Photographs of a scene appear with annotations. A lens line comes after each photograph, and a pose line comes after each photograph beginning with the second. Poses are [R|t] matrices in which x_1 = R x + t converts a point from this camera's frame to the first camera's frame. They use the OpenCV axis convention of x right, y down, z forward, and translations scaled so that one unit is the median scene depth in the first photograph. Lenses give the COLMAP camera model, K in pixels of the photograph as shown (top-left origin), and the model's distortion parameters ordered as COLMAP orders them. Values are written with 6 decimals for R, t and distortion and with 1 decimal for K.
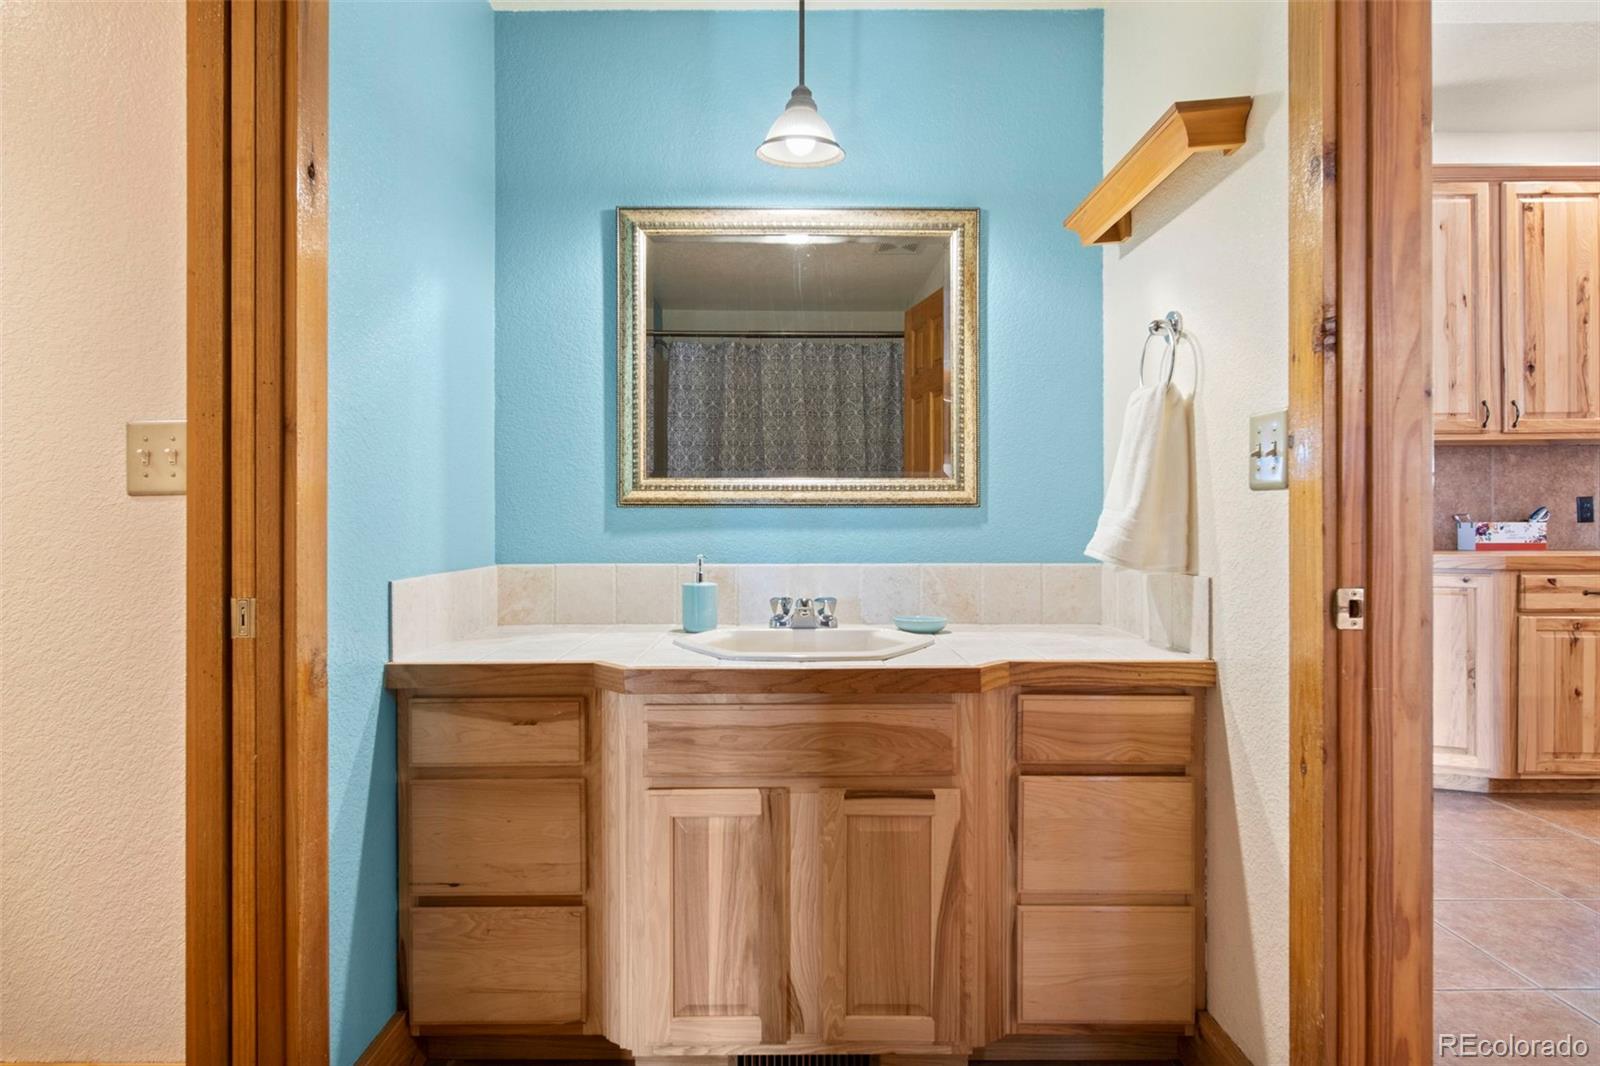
lens RADIAL K [[896.6, 0, 799.5], [0, 896.6, 528.7], [0, 0, 1]] dist [-0.014676, 0.004755]
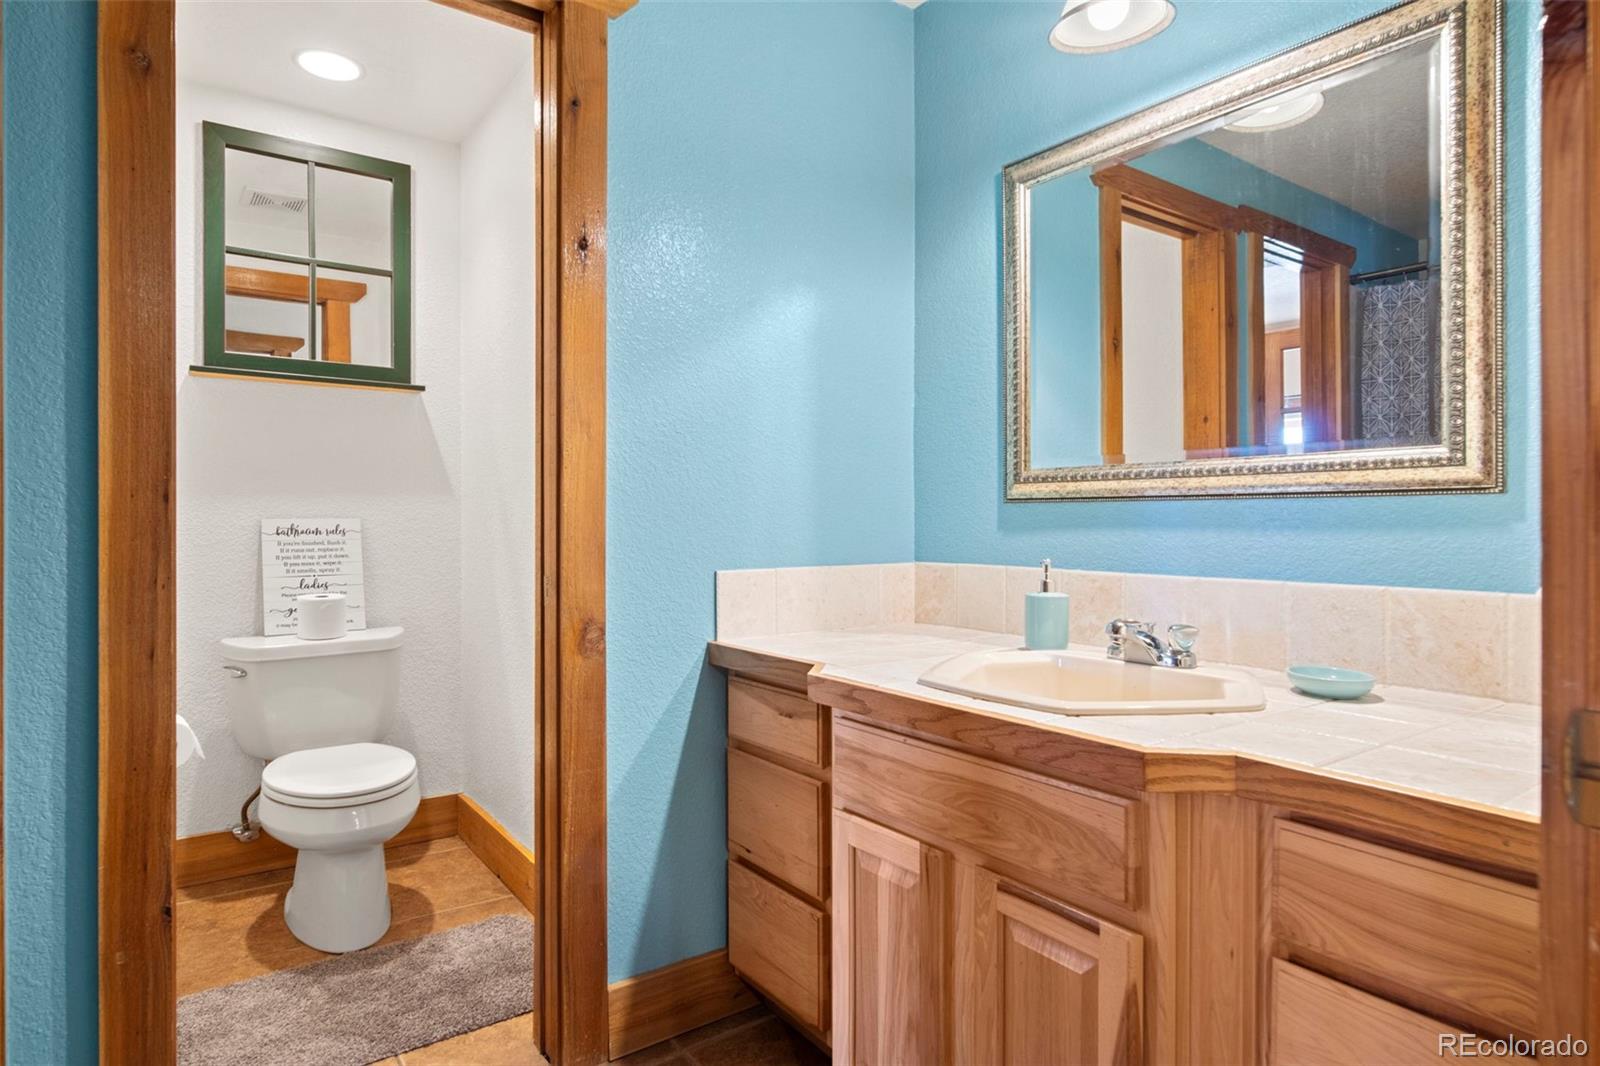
lens RADIAL K [[896.6, 0, 799.3], [0, 896.6, 531.4], [0, 0, 1]] dist [-0.014676, 0.004755]
pose [[0.572436, 0.010680, -0.819880, 0.535693], [-0.006870, 0.999943, 0.008229, -0.002064], [0.819920, 0.000922, 0.572477, 0.415122]]
